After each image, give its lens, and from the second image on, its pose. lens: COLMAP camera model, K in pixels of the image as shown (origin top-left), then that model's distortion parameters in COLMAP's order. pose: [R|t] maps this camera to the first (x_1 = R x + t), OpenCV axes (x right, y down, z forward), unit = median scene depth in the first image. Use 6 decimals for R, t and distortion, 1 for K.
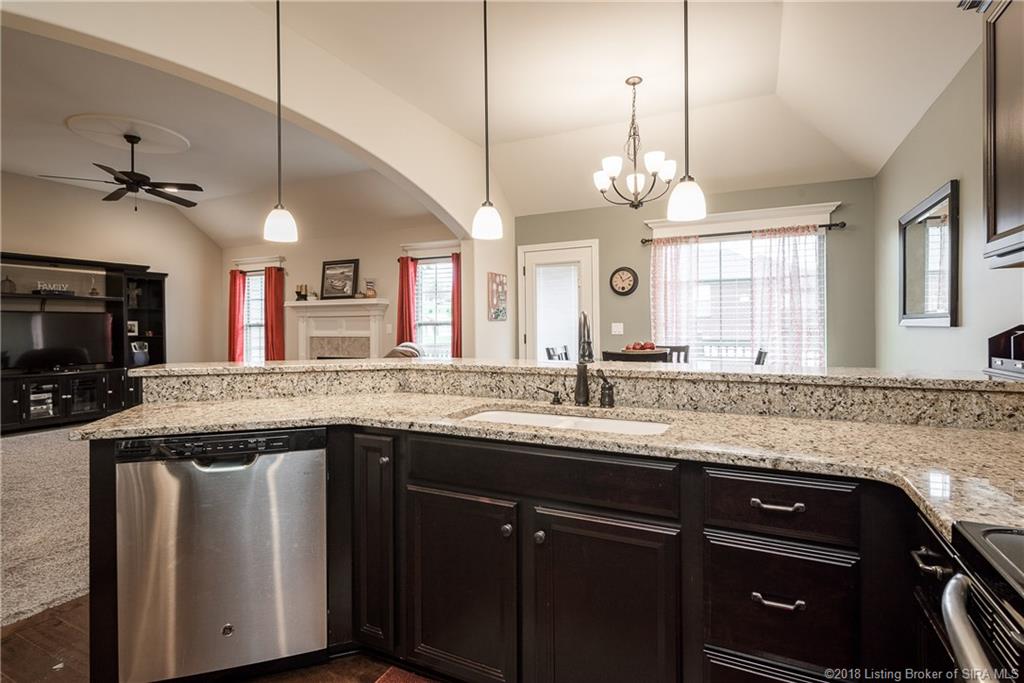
lens RADIAL K [[503.4, 0, 516.0], [0, 503.4, 324.9], [0, 0, 1]] dist [0.002060, 0.000257]
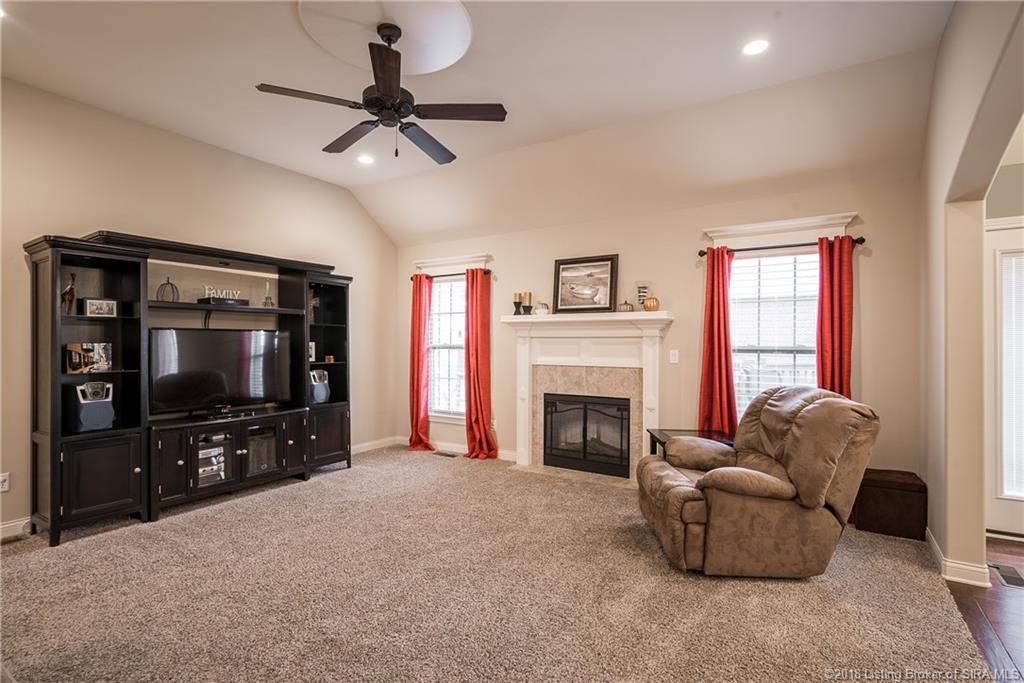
lens RADIAL K [[487.5, 0, 512.0], [0, 487.5, 341.5], [0, 0, 1]] dist [-0.013786, 0.000047]
pose [[0.994671, 0.007525, -0.102830, -0.460390], [-0.007580, 0.999971, -0.000146, -0.012143], [0.102826, 0.000924, 0.994699, 0.380109]]
